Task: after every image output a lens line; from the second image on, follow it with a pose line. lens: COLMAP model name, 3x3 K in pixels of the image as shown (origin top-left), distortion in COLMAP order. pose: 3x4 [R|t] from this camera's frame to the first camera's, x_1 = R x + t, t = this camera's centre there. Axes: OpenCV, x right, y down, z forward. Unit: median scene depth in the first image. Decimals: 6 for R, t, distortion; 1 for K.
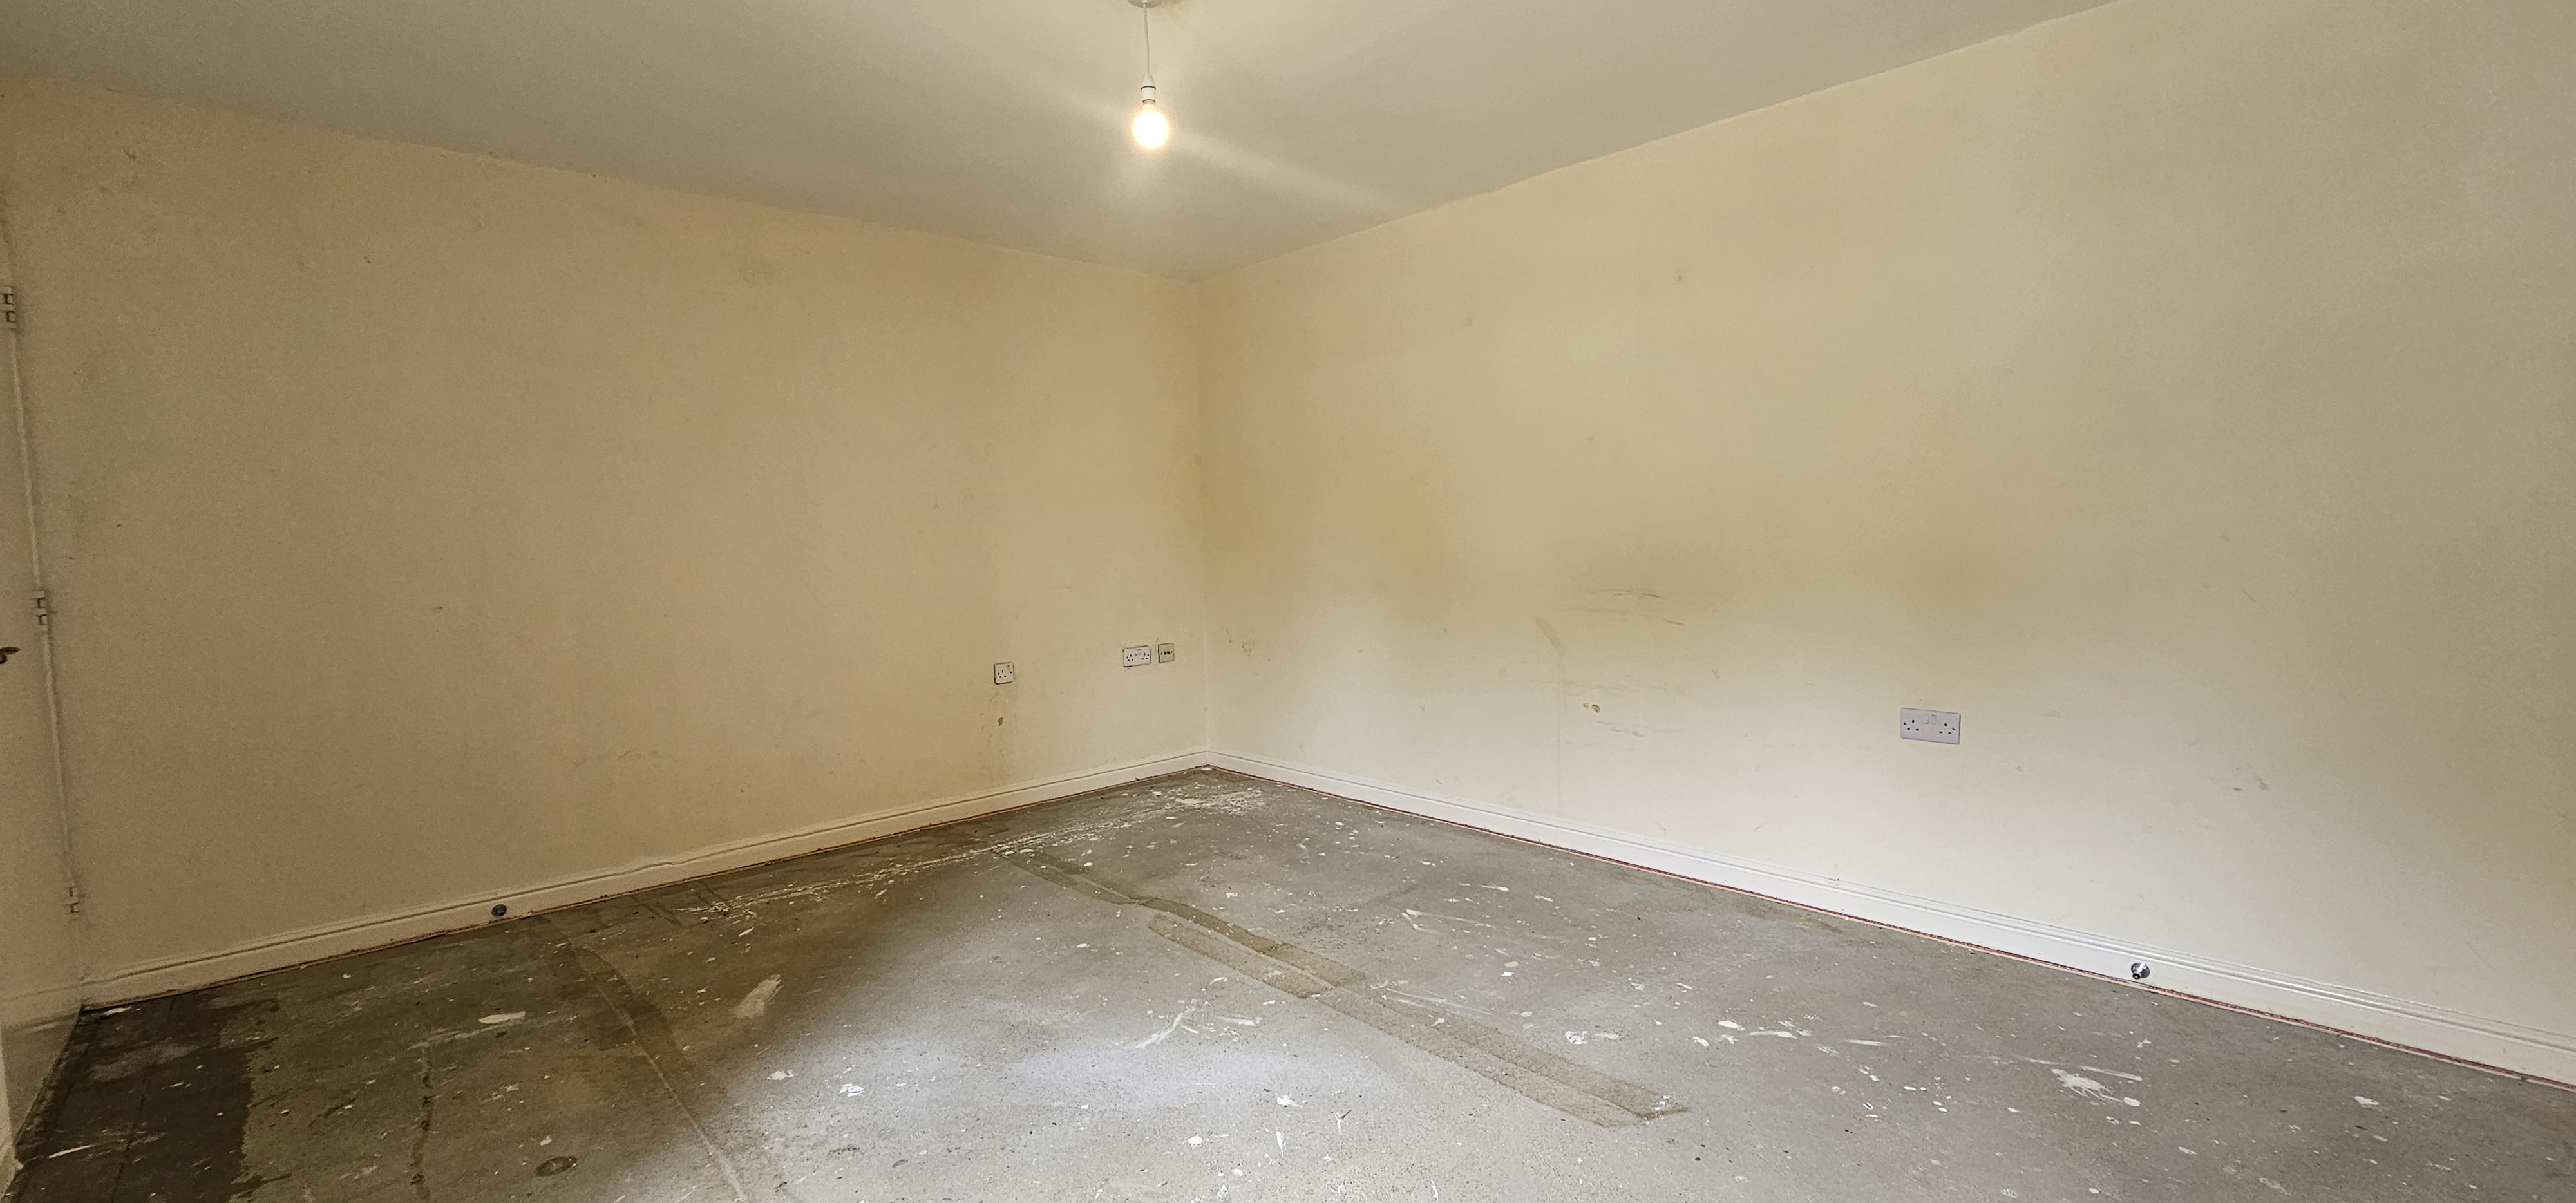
lens RADIAL K [[1050.5, 0, 1279.5], [0, 1050.5, 601.9], [0, 0, 1]] dist [-0.000194, 0.000077]
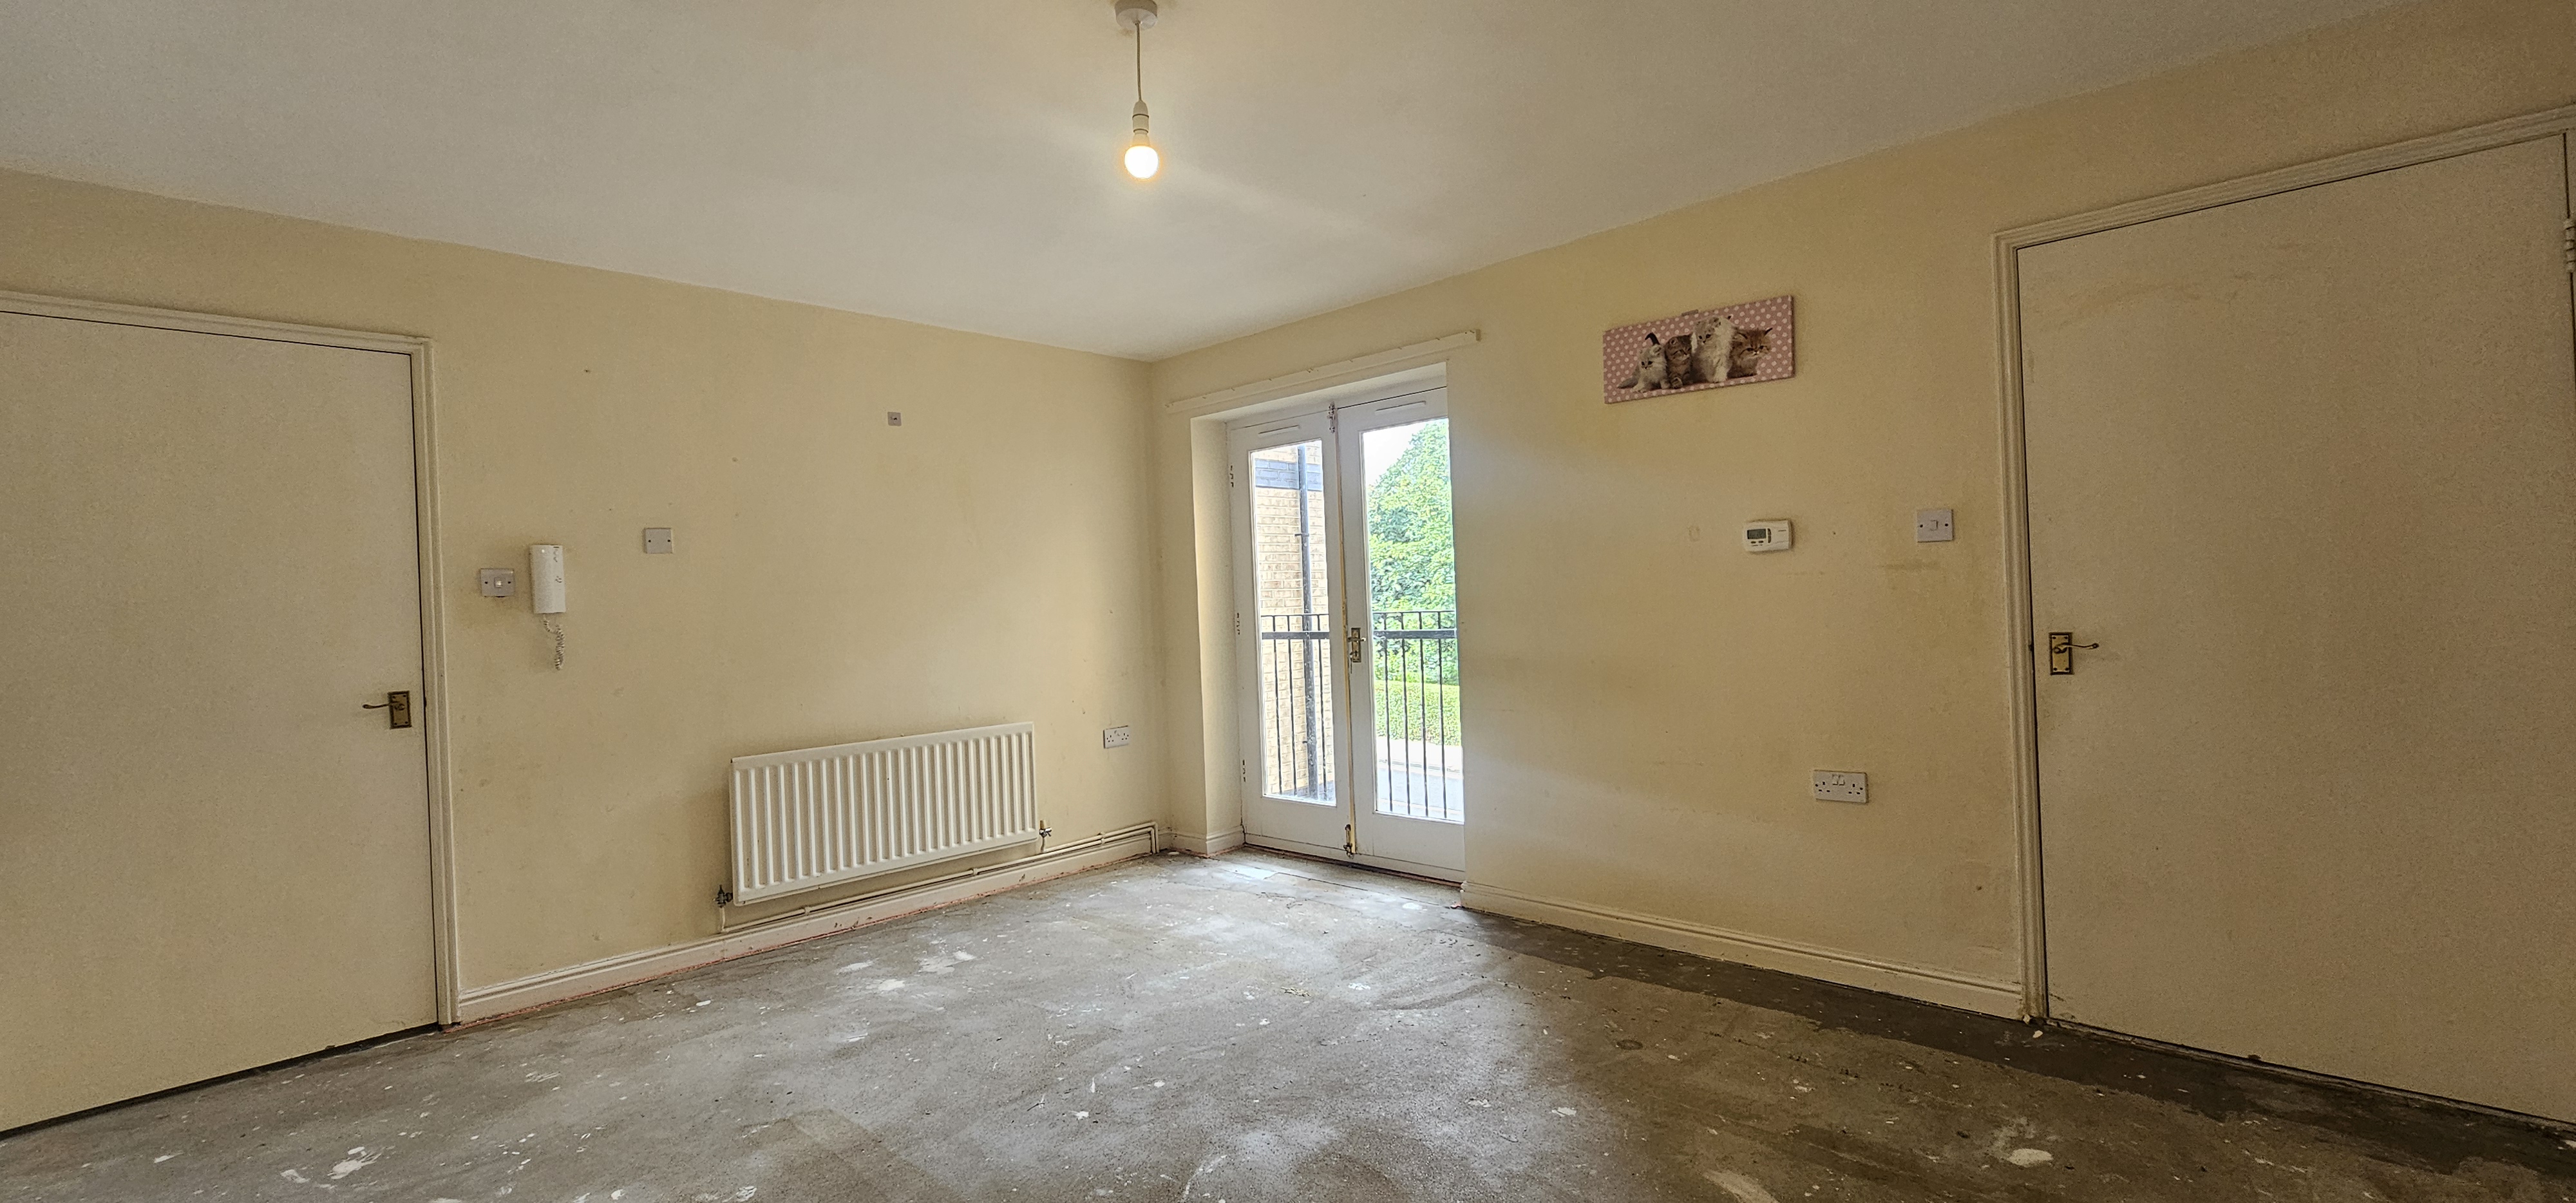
lens RADIAL K [[1050.5, 0, 1279.5], [0, 1050.5, 601.9], [0, 0, 1]] dist [-0.000194, 0.000077]
pose [[-0.996555, 0.065397, -0.050998, -0.137128], [0.061996, 0.995915, 0.065646, -0.103248], [0.055082, 0.062259, -0.996539, 1.544826]]
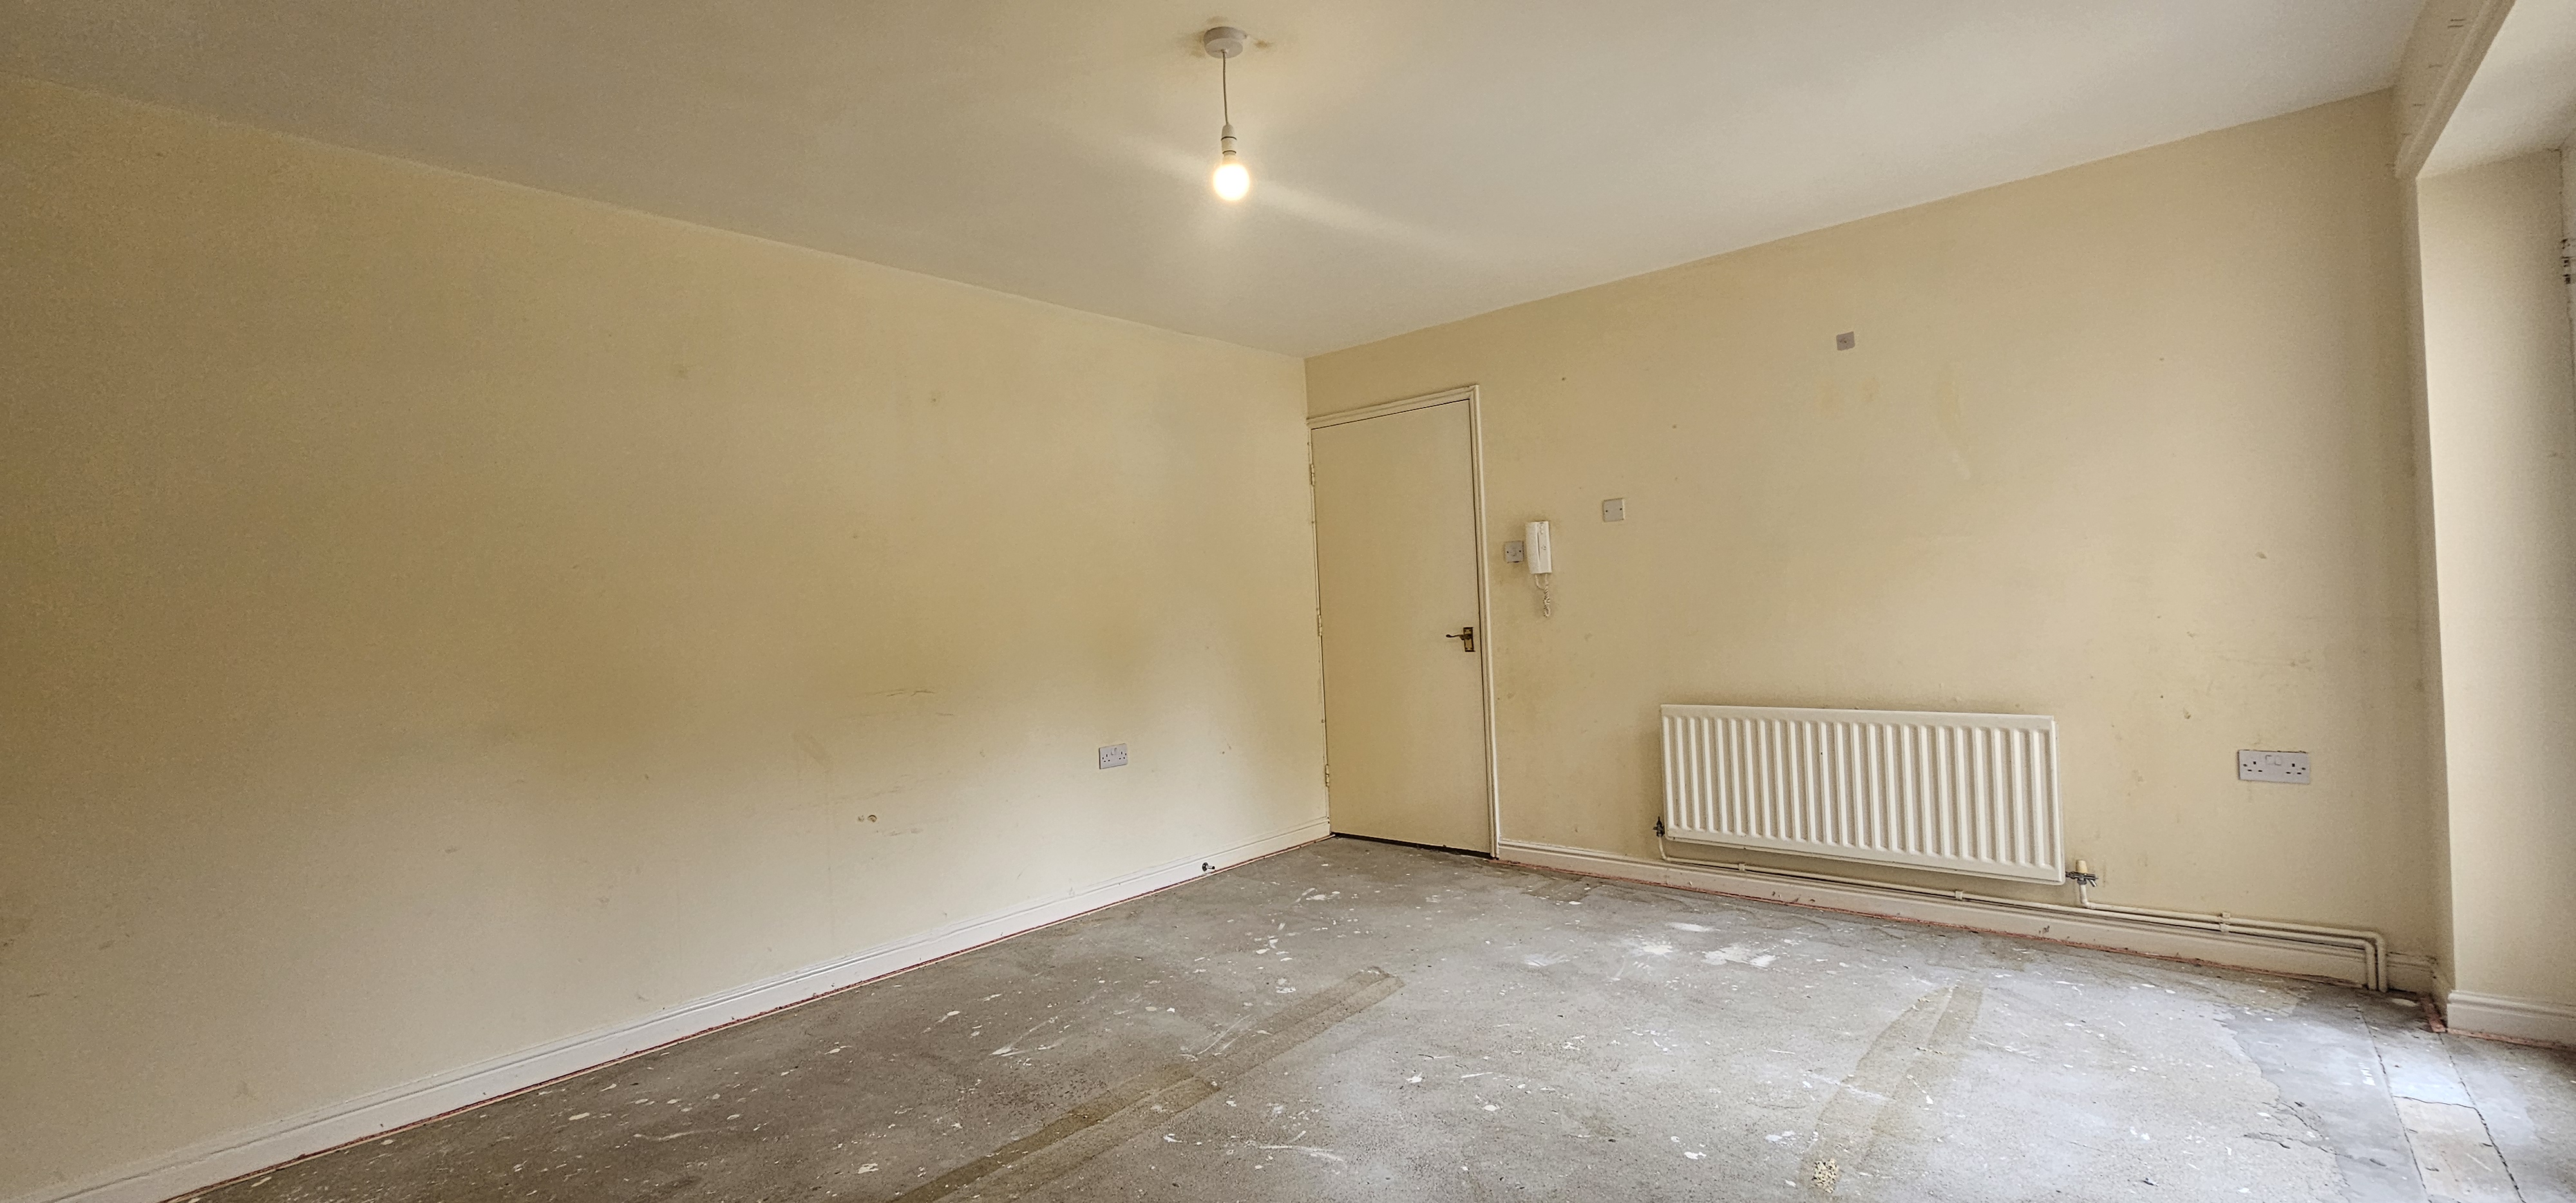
lens RADIAL K [[1050.5, 0, 1279.5], [0, 1050.5, 601.9], [0, 0, 1]] dist [-0.000194, 0.000077]
pose [[-0.099605, 0.030554, 0.994558, -0.858374], [0.116829, 0.992974, -0.018805, -0.040404], [-0.988145, 0.114320, -0.102474, 0.884743]]
